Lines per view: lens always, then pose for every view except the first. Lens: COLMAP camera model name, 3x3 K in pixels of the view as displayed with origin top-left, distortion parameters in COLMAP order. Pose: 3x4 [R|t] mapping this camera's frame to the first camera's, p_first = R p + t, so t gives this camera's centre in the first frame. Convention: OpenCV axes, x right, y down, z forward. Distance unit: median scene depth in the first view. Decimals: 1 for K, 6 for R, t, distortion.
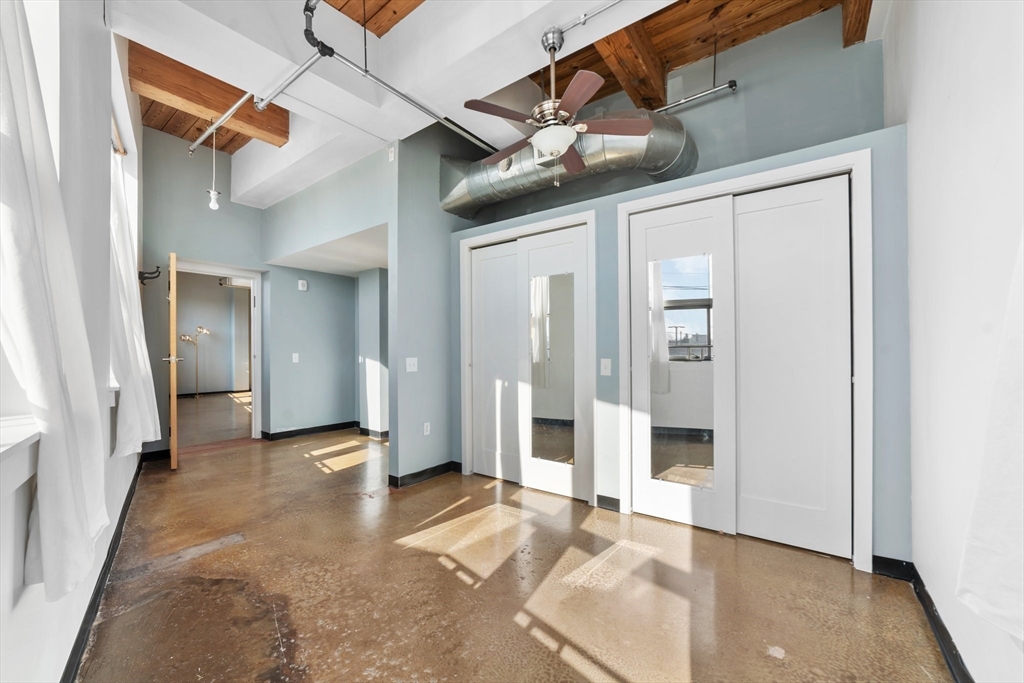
lens RADIAL K [[398.3, 0, 510.9], [0, 398.3, 346.8], [0, 0, 1]] dist [-0.000984, 0.000014]
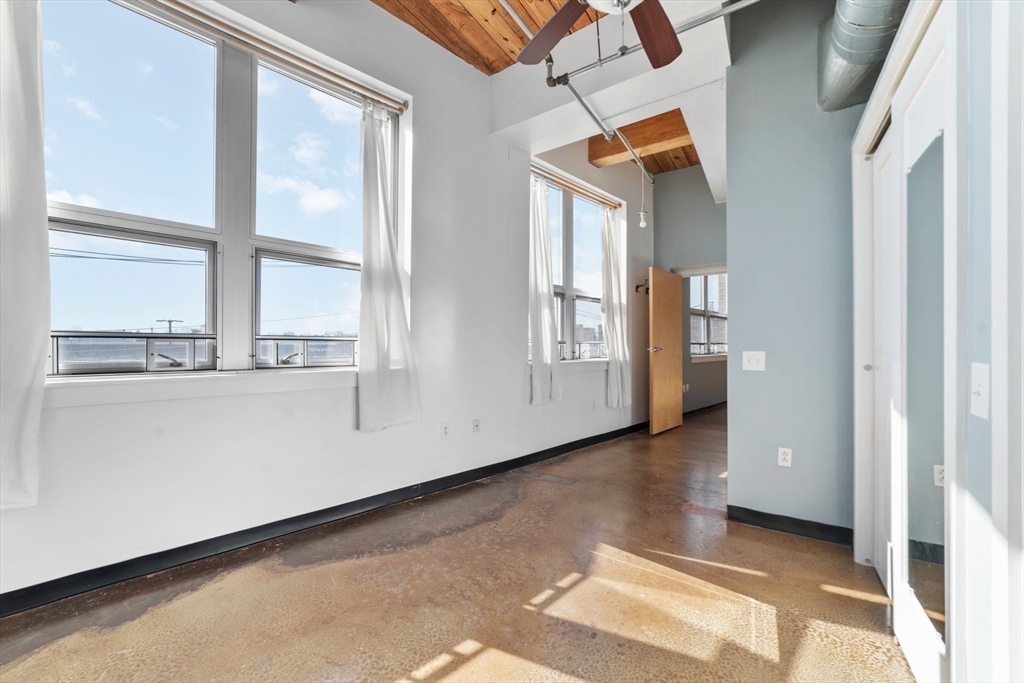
lens RADIAL K [[396.5, 0, 512.0], [0, 396.5, 341.5], [0, 0, 1]] dist [0.000003, 0.000177]
pose [[0.072192, -0.004450, -0.997381, 0.679557], [0.003907, 0.999984, -0.004179, 0.016909], [0.997383, -0.003595, 0.072209, 0.782533]]
